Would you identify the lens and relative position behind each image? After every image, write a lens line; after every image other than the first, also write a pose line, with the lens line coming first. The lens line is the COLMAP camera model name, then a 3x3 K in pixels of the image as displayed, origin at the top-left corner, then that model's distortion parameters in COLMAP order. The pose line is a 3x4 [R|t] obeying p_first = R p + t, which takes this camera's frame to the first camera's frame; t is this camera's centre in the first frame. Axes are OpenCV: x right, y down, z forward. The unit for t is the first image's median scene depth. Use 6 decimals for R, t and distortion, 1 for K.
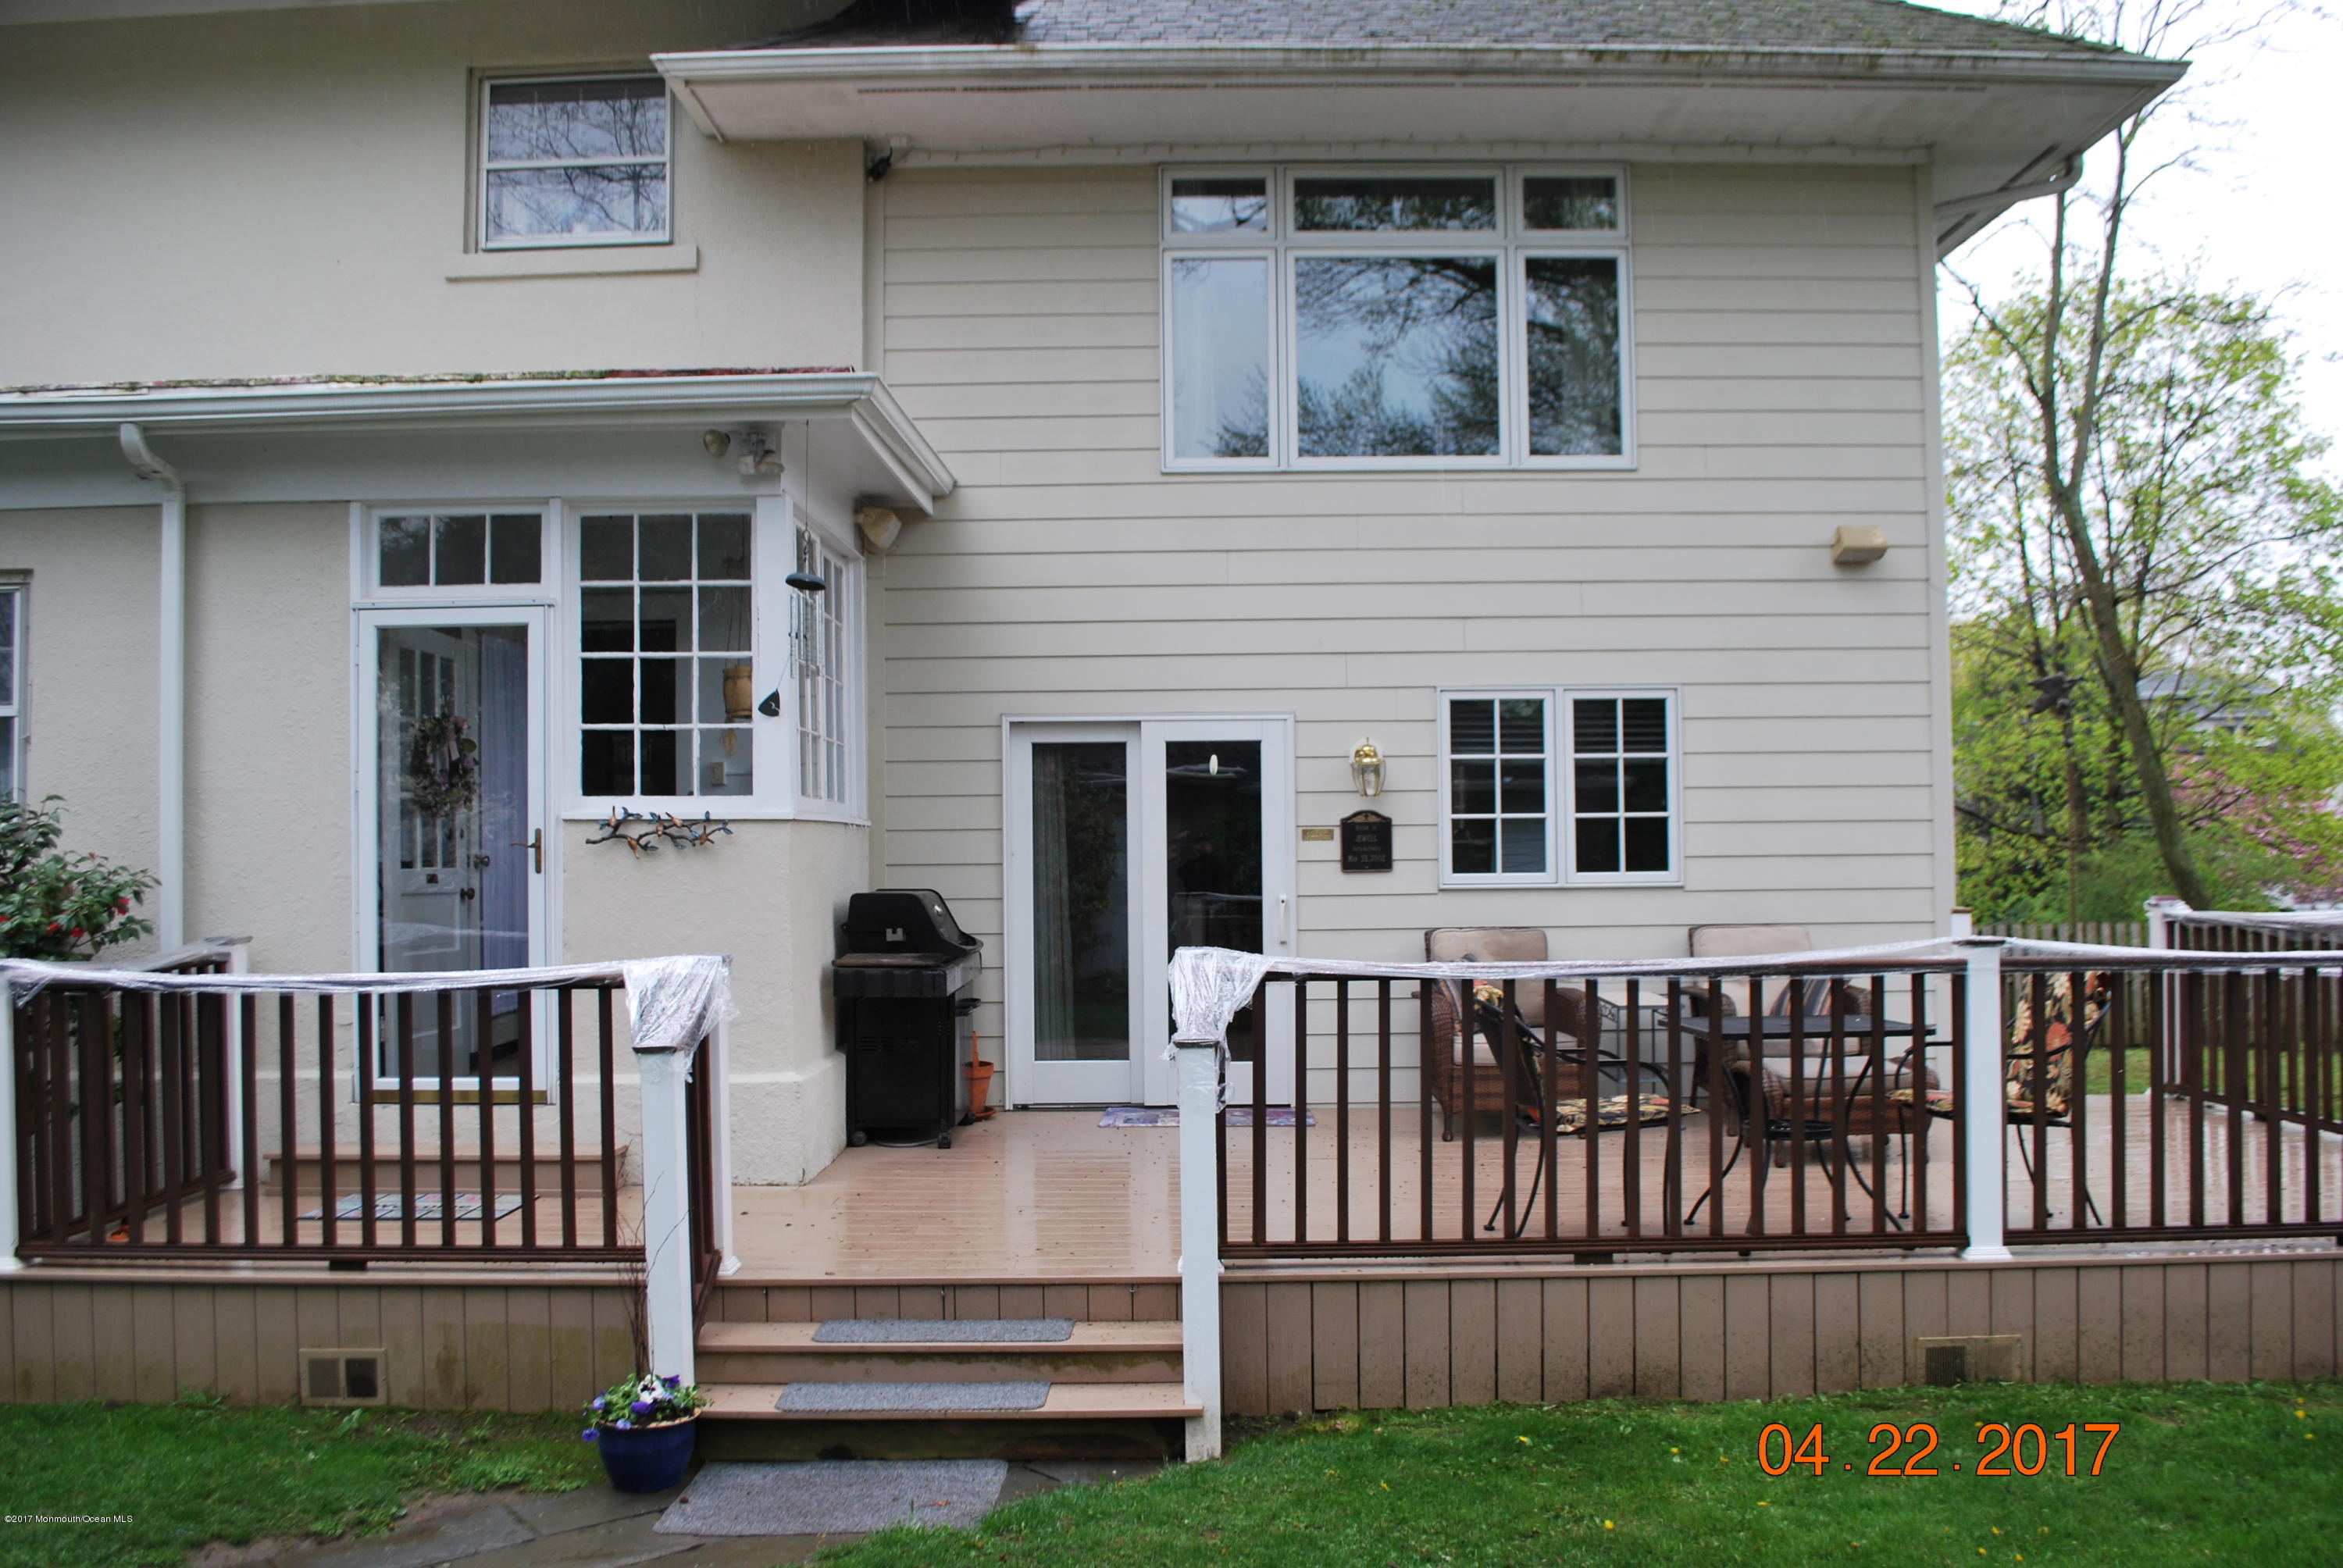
lens RADIAL K [[1838.0, 0, 1207.6], [0, 1838.0, 801.2], [0, 0, 1]] dist [-0.083803, 0.009291]
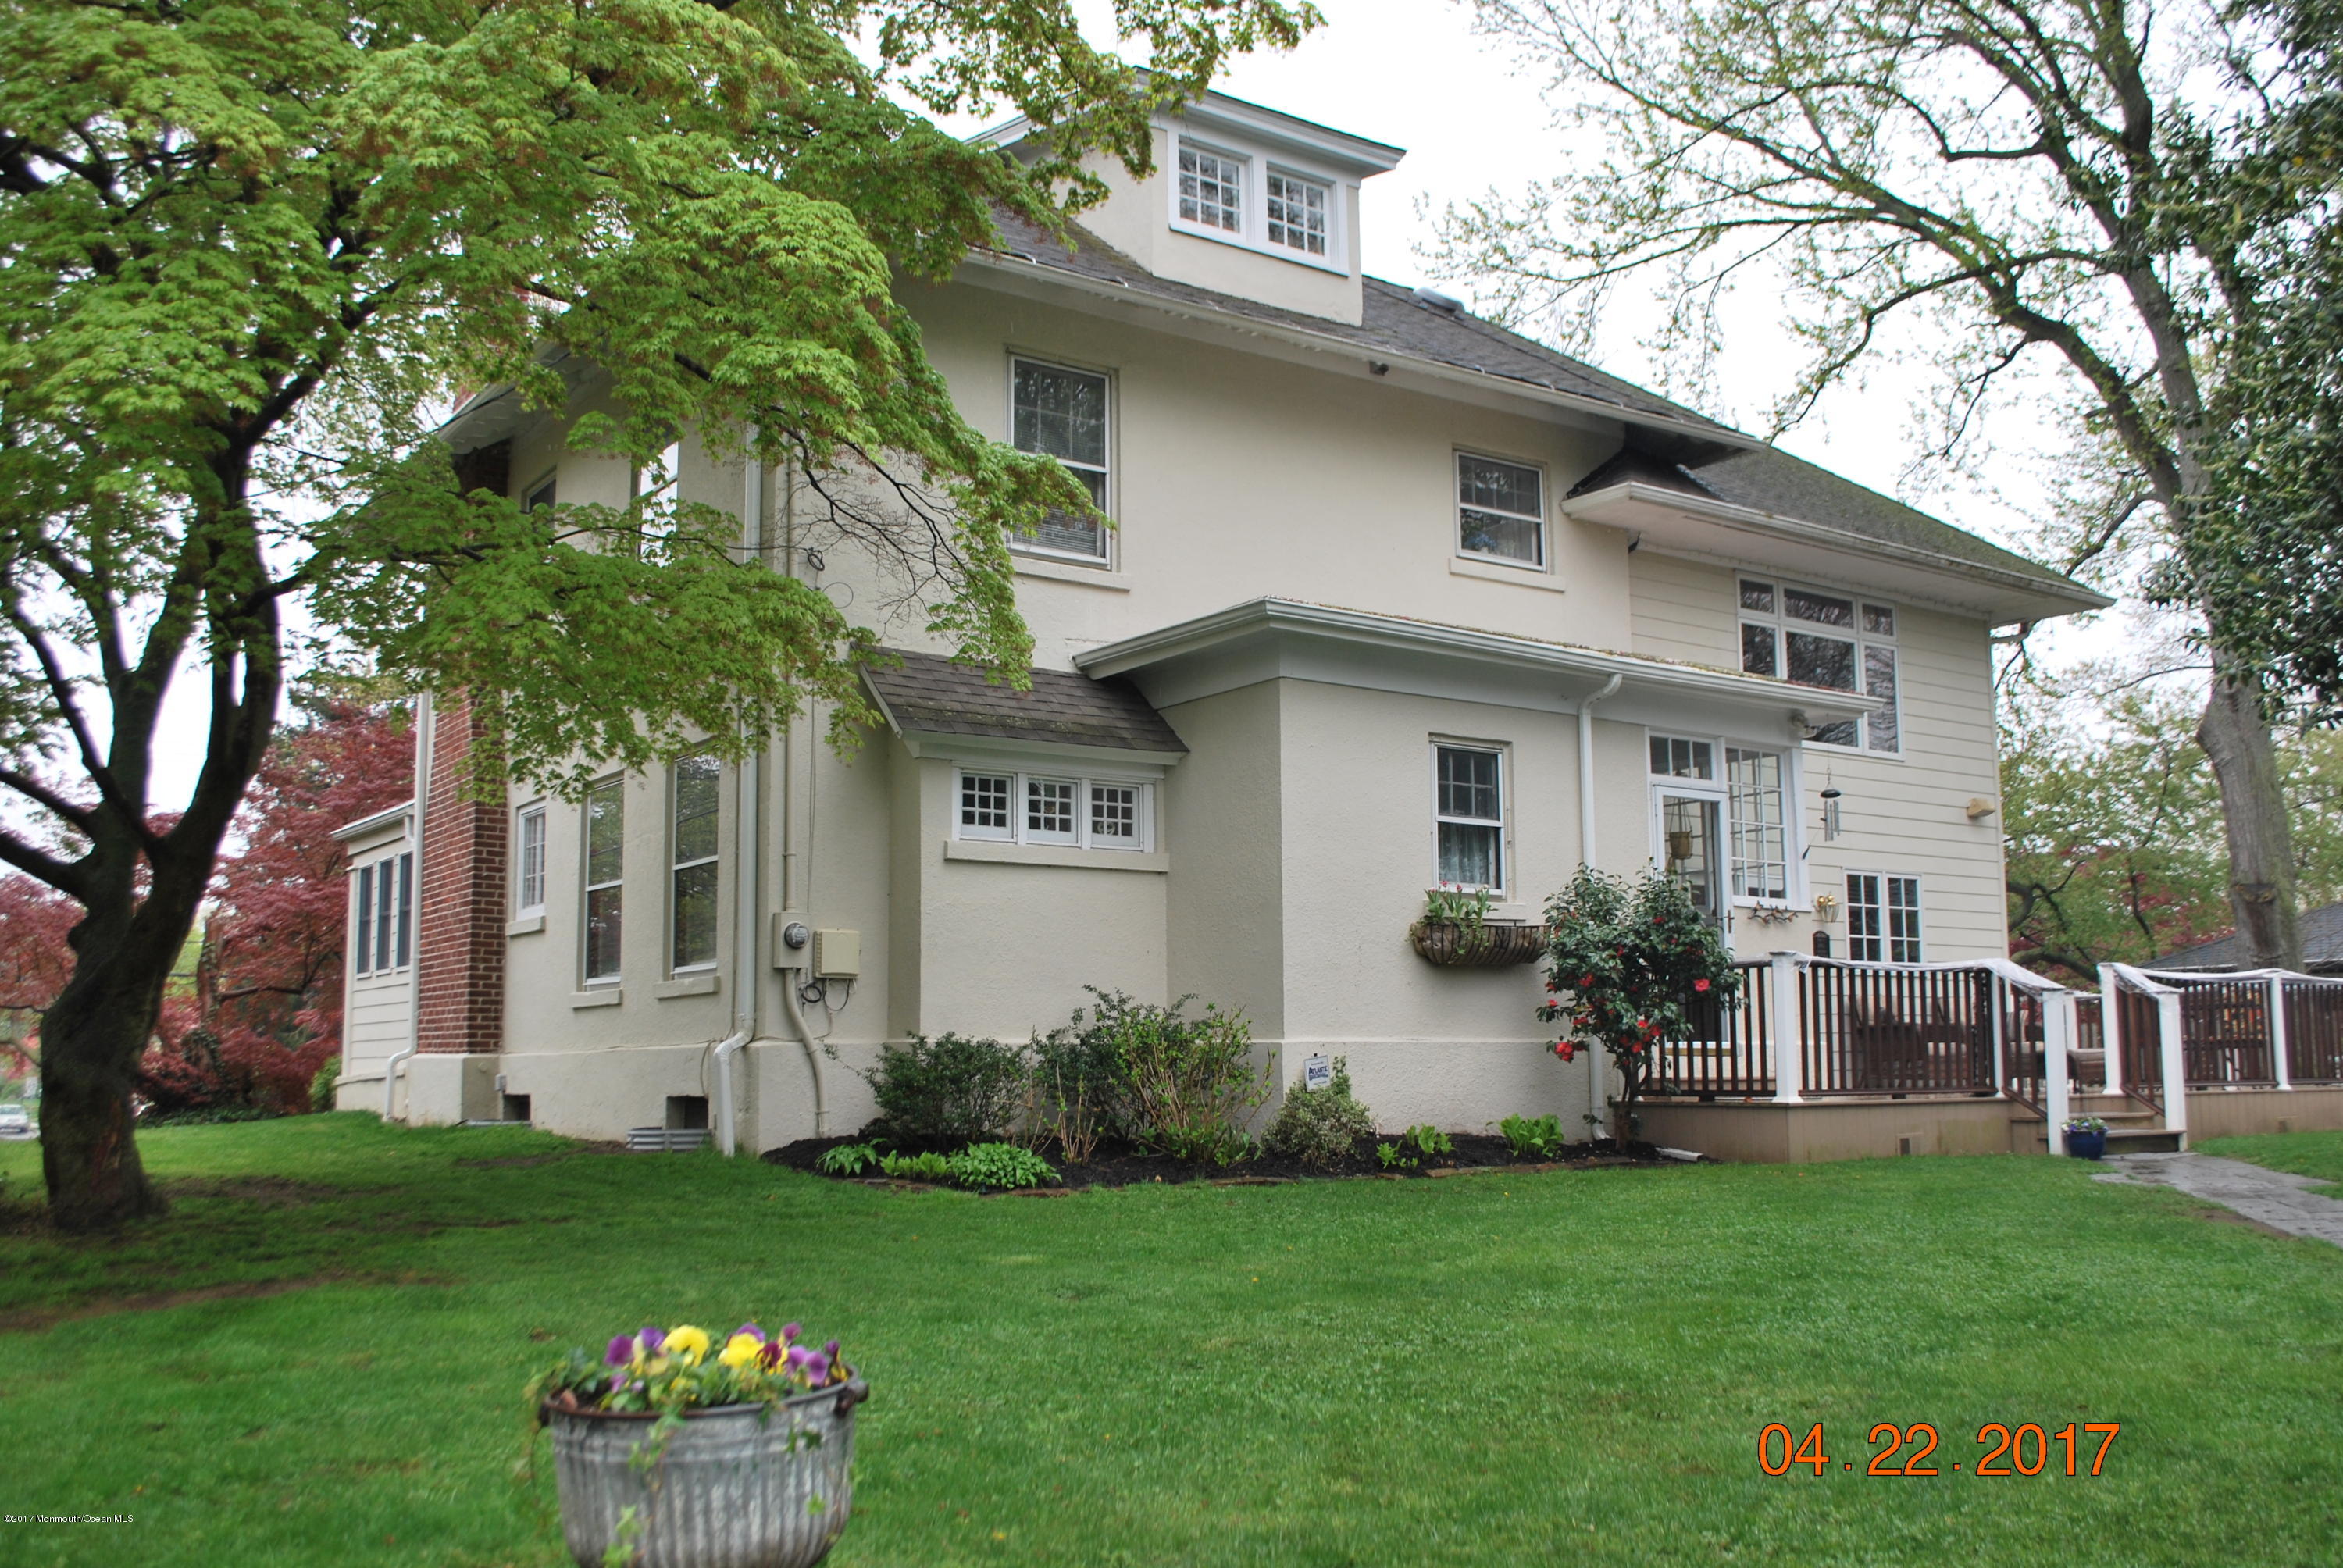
lens RADIAL K [[2082.0, 0, 1167.0], [0, 2082.0, 796.7], [0, 0, 1]] dist [-0.073058, -0.012386]
pose [[0.829013, 0.083076, 0.553024, -1.633515], [-0.020948, 0.992823, -0.117741, 0.131160], [-0.558836, 0.086024, 0.824804, -0.369601]]
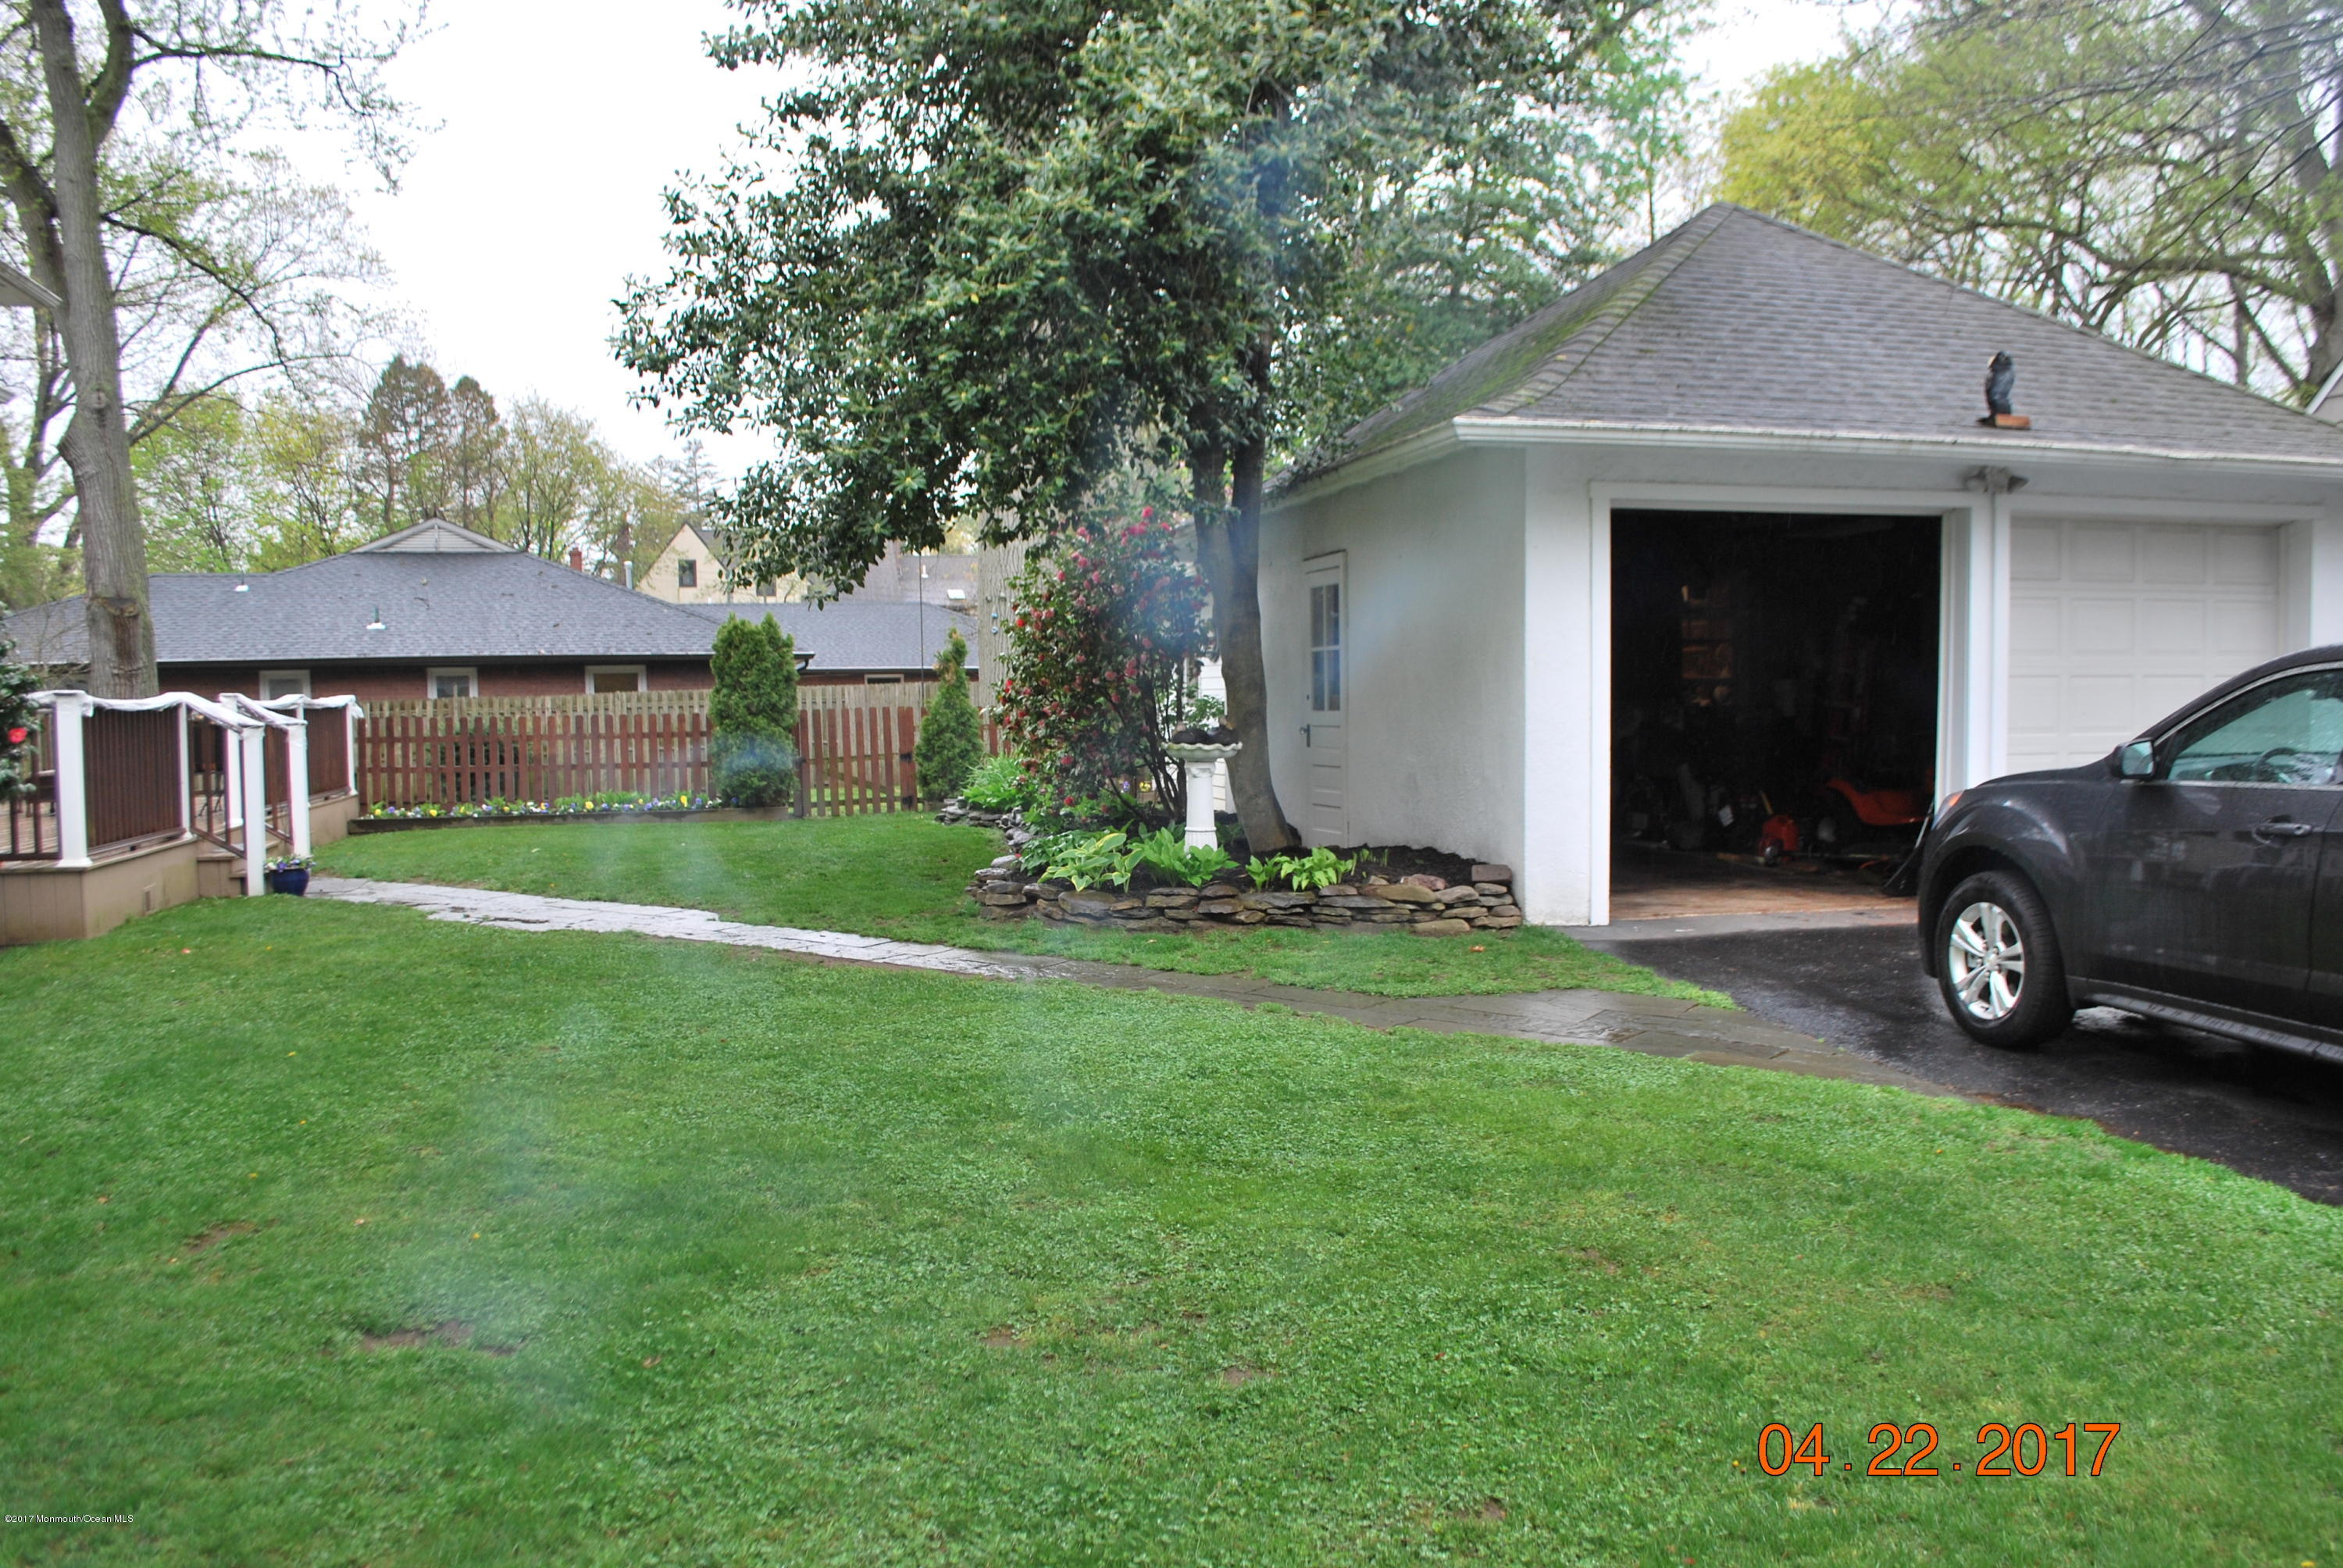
lens RADIAL K [[1838.0, 0, 1178.8], [0, 1838.0, 796.2], [0, 0, 1]] dist [-0.083803, 0.009291]
pose [[-0.258390, -0.035549, 0.965386, -1.673869], [-0.006090, 0.999363, 0.035170, 0.078948], [-0.966021, 0.003209, -0.258442, 0.243251]]
